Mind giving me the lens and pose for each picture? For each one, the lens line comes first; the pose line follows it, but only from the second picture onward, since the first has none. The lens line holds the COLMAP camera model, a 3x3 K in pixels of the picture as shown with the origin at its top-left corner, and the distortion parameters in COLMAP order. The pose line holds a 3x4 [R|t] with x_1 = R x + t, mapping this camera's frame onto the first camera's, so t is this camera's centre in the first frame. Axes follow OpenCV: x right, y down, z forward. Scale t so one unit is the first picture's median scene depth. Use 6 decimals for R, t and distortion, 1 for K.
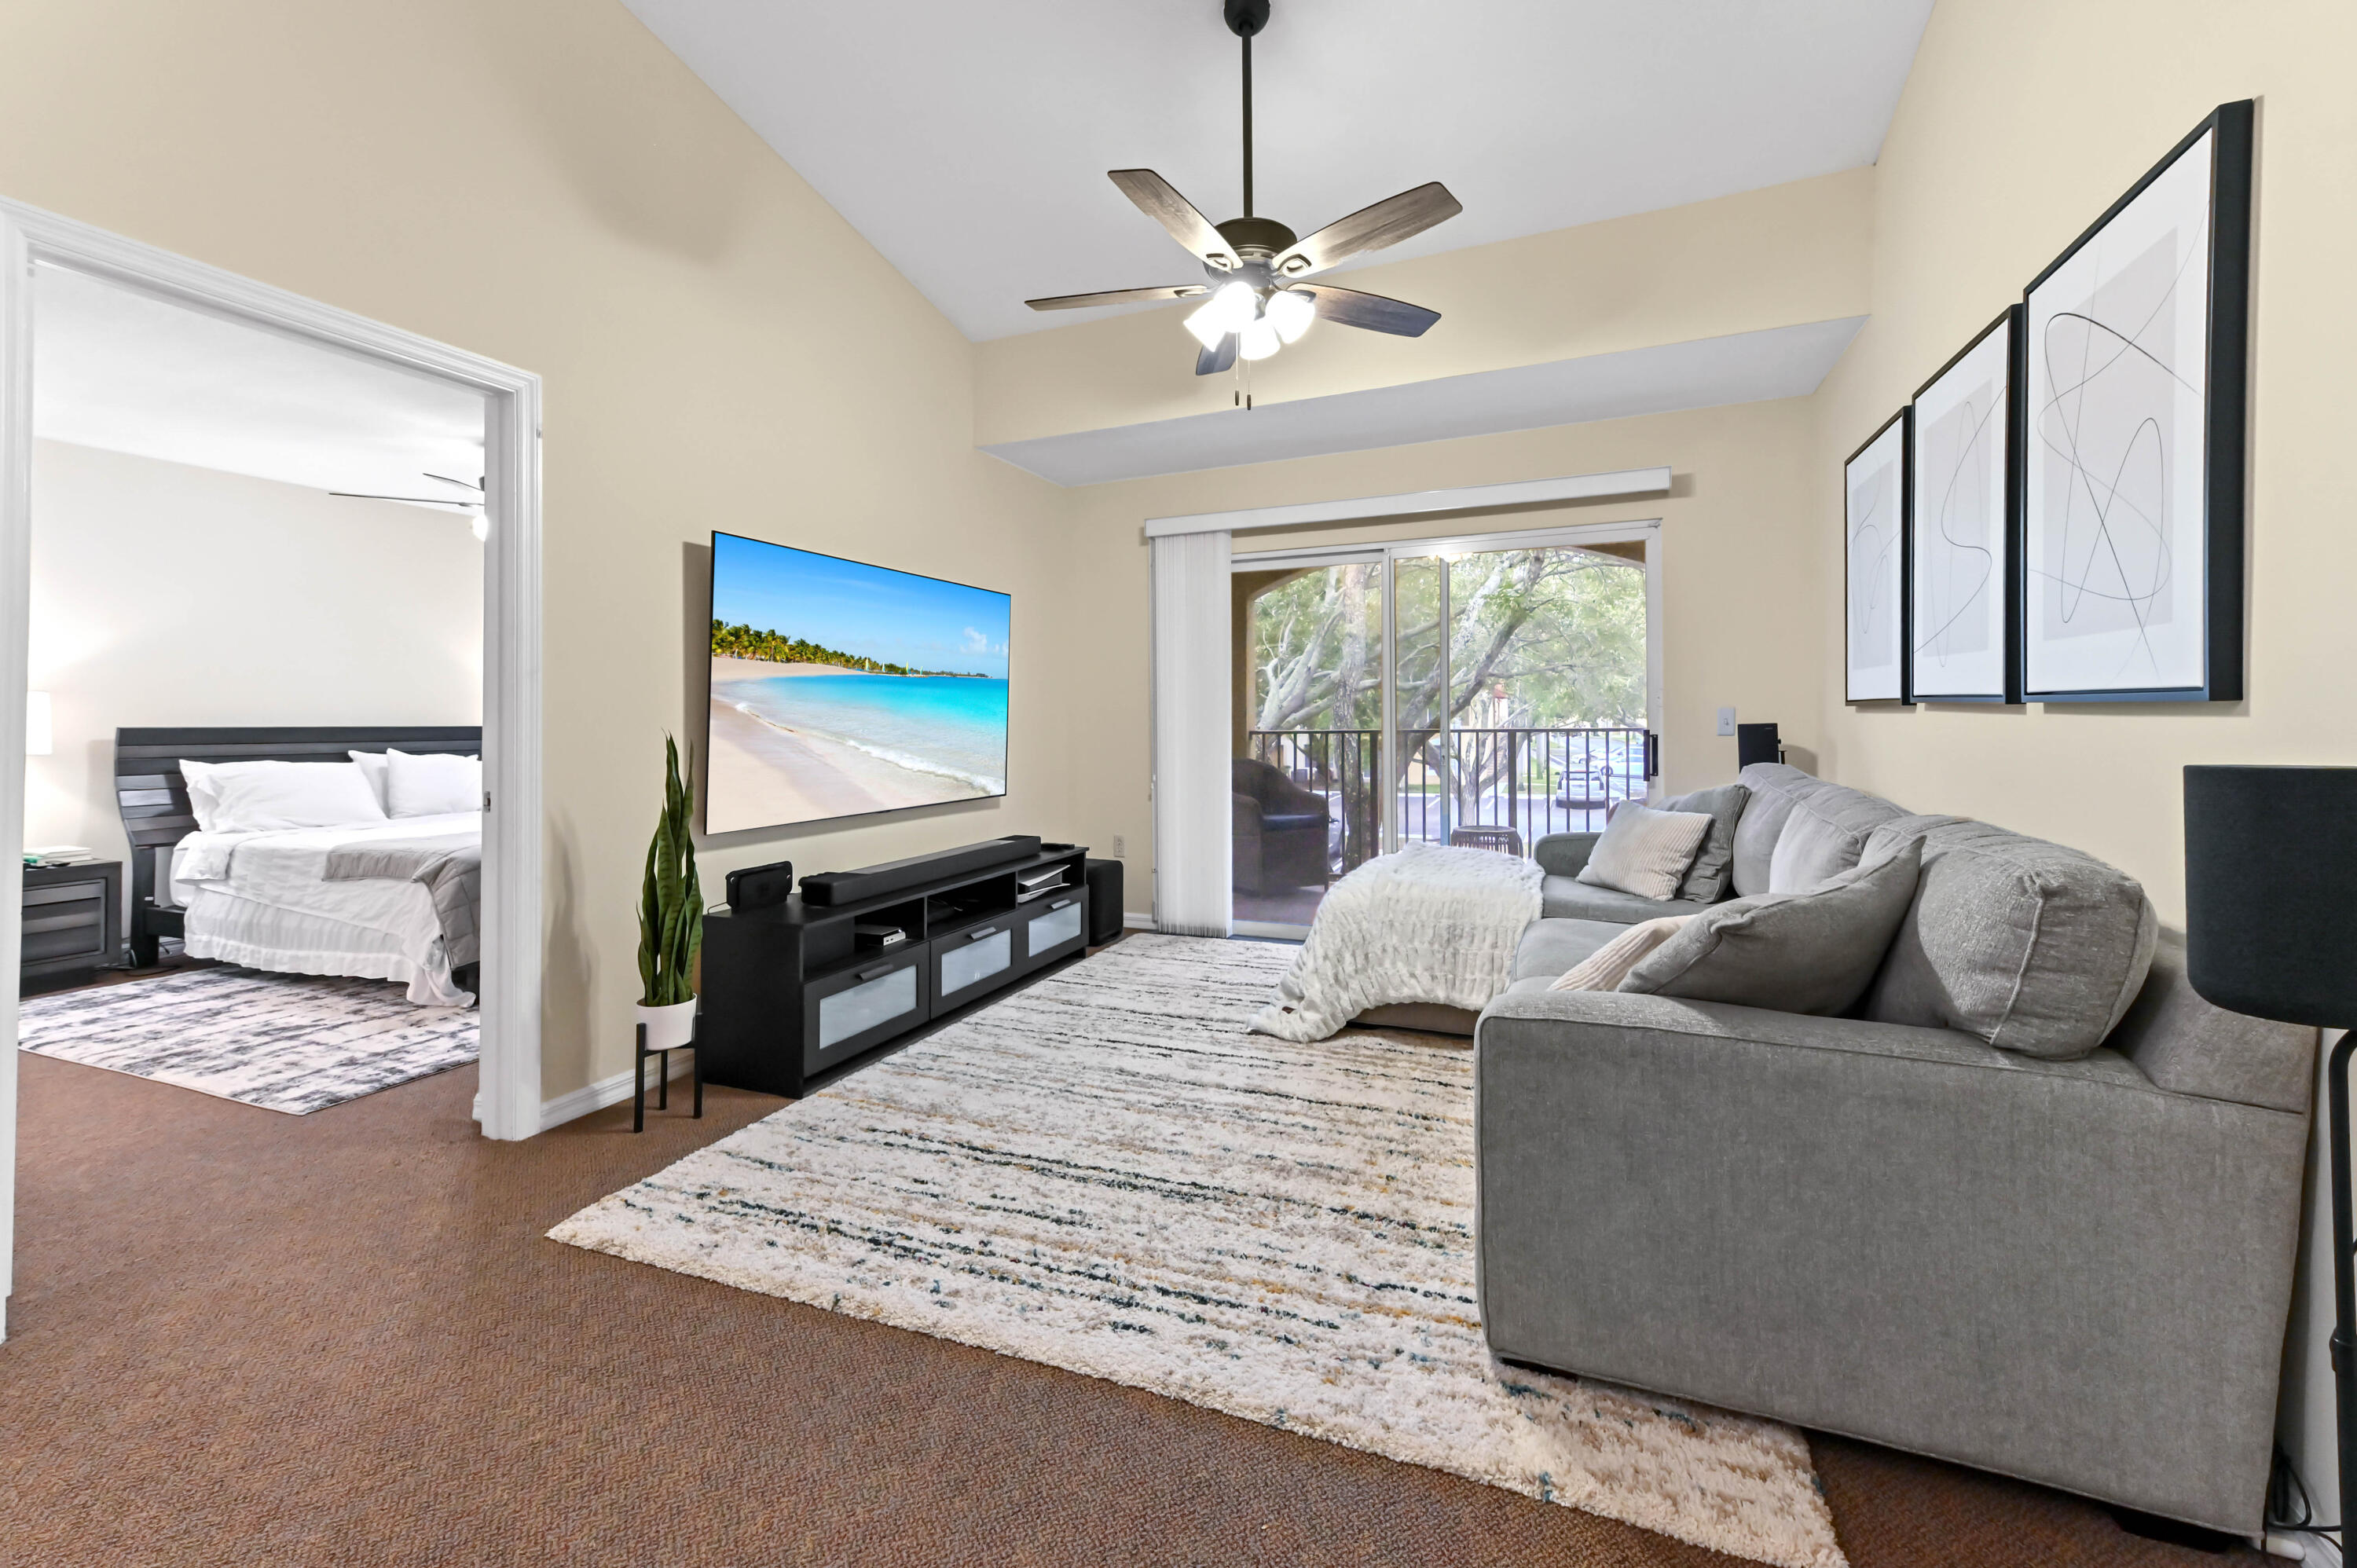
lens RADIAL K [[948.2, 0, 1217.5], [0, 948.2, 723.2], [0, 0, 1]] dist [0.006314, -0.001859]
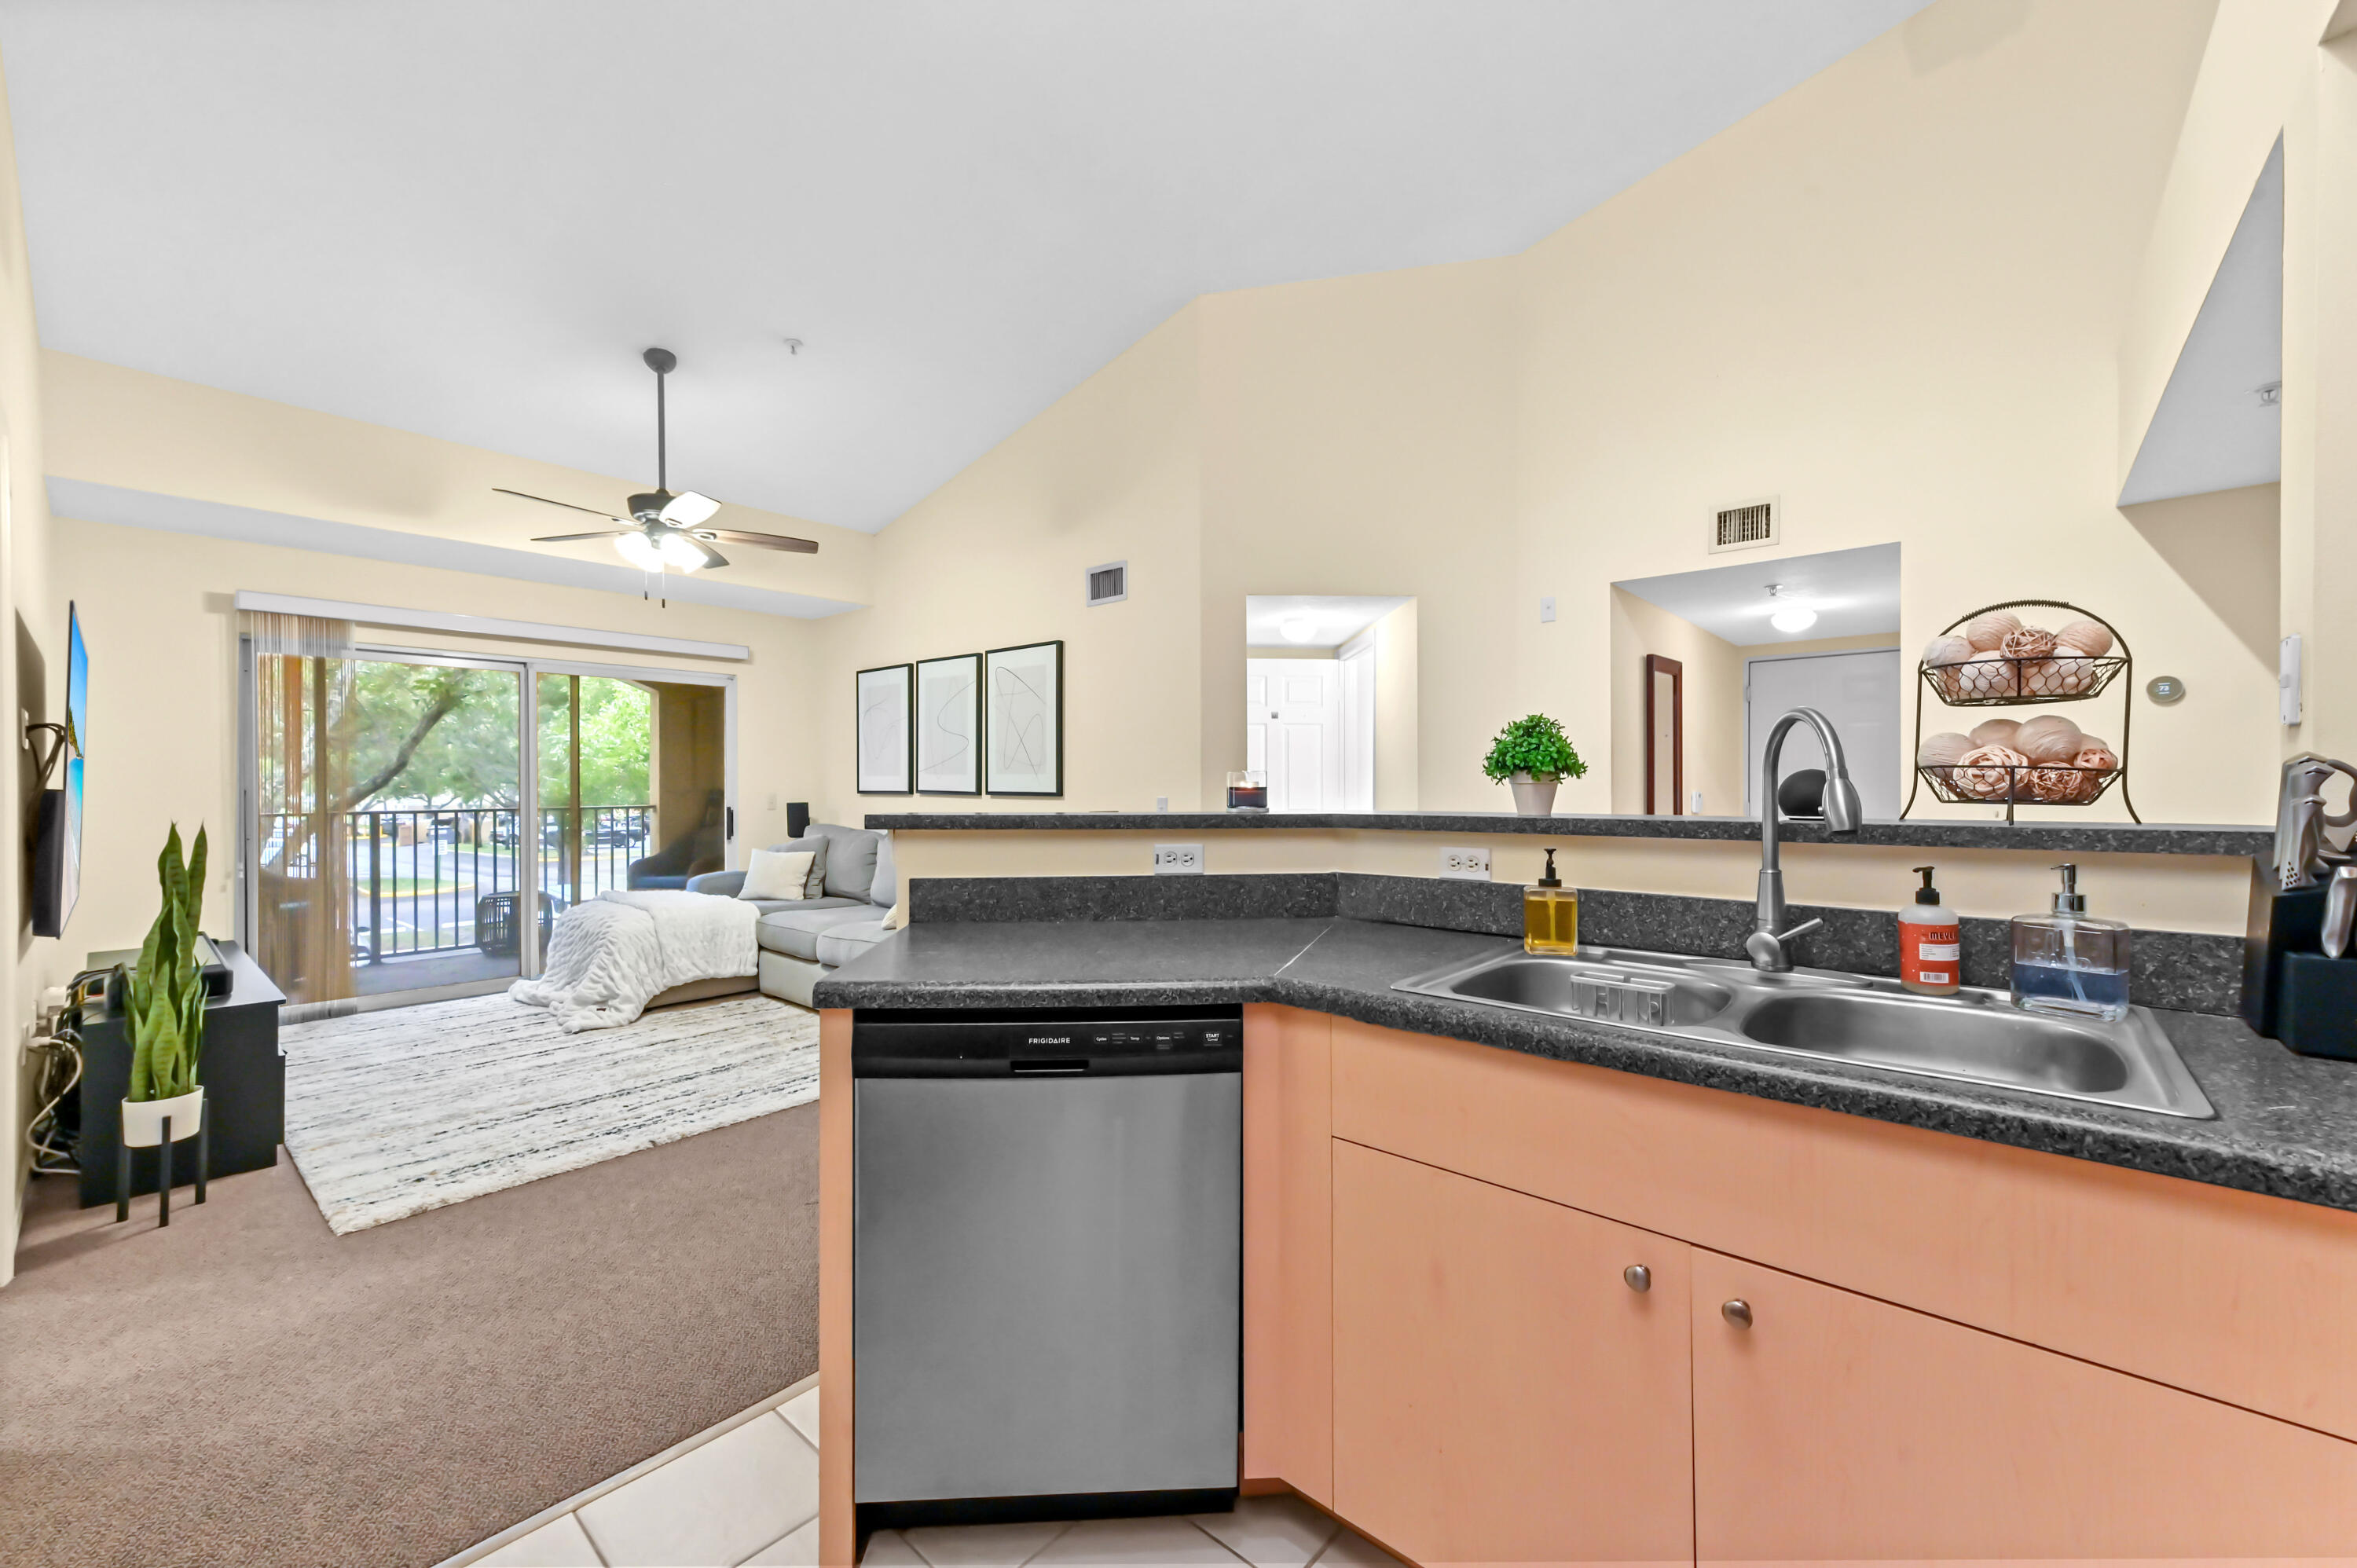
lens RADIAL K [[948.2, 0, 1202.5], [0, 948.2, 798.8], [0, 0, 1]] dist [0.006314, -0.001859]
pose [[0.300964, -0.007820, 0.953603, -1.167799], [0.005518, 0.999964, 0.006459, -0.017292], [-0.953620, 0.003318, 0.300996, -0.322262]]
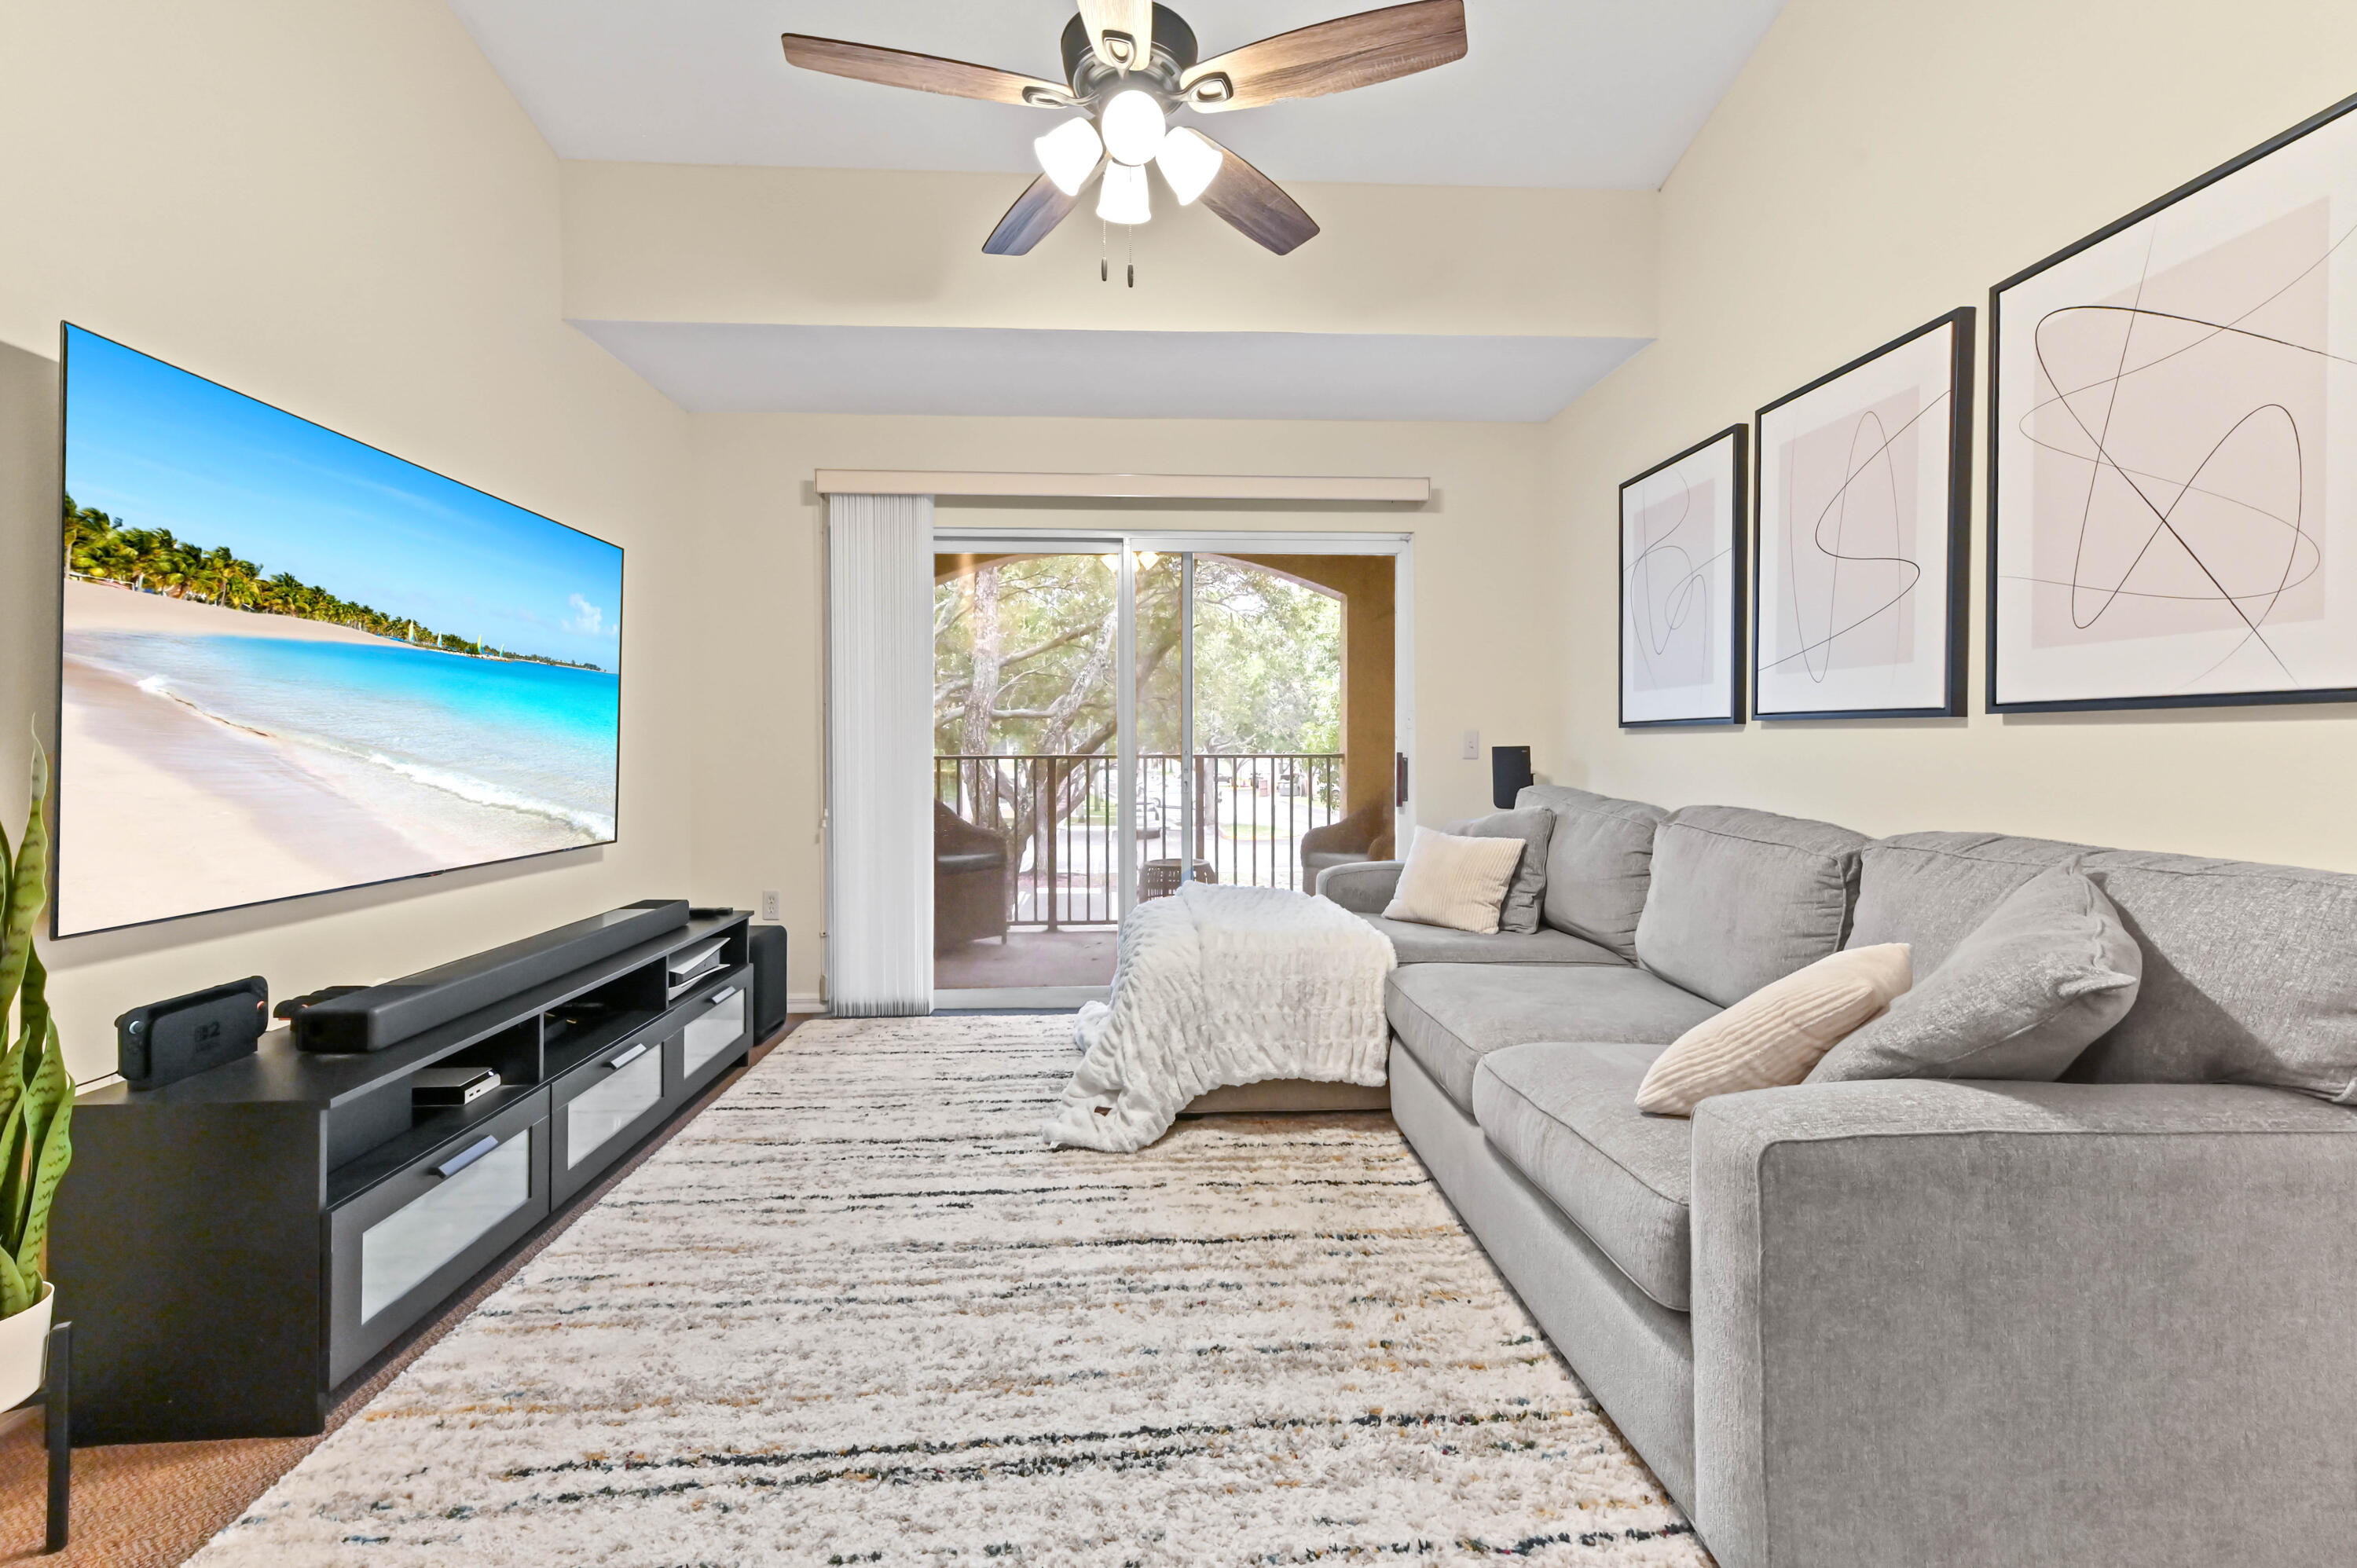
lens RADIAL K [[948.2, 0, 1152.6], [0, 948.2, 761.4], [0, 0, 1]] dist [0.006314, -0.001859]
pose [[0.910478, 0.002023, 0.413553, -0.240573], [-0.003622, 0.999989, 0.003083, 0.020056], [-0.413542, -0.004305, 0.910475, 0.333728]]
